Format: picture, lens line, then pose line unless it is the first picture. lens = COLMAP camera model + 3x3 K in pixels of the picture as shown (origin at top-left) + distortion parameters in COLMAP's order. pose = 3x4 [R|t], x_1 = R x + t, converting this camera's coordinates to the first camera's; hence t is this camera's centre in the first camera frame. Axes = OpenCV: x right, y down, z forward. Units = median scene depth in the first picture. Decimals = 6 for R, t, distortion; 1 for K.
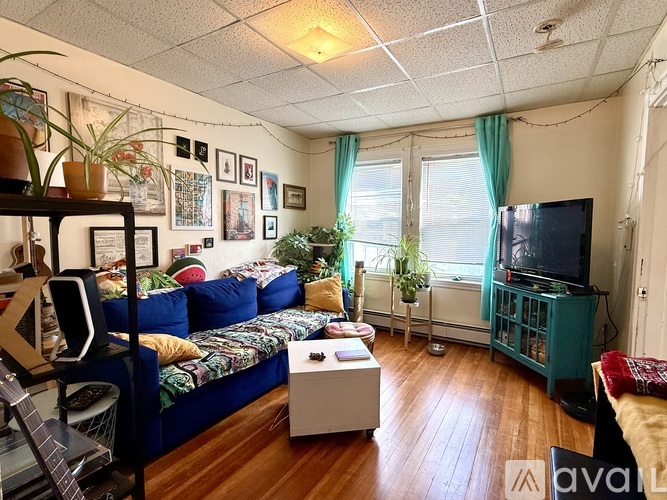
lens RADIAL K [[334.0, 0, 334.9], [0, 334.0, 250.7], [0, 0, 1]] dist [0.000135, -0.000355]
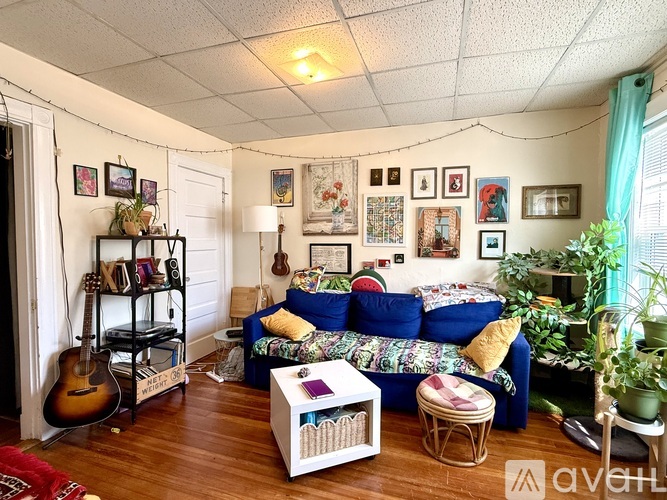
lens RADIAL K [[334.0, 0, 333.0], [0, 334.0, 250.0], [0, 0, 1]] dist [0.000135, -0.000355]
pose [[0.217542, 0.024255, -0.975750, 0.640885], [-0.070603, 0.997463, 0.009054, -0.046982], [0.973494, 0.066921, 0.218703, 0.569283]]
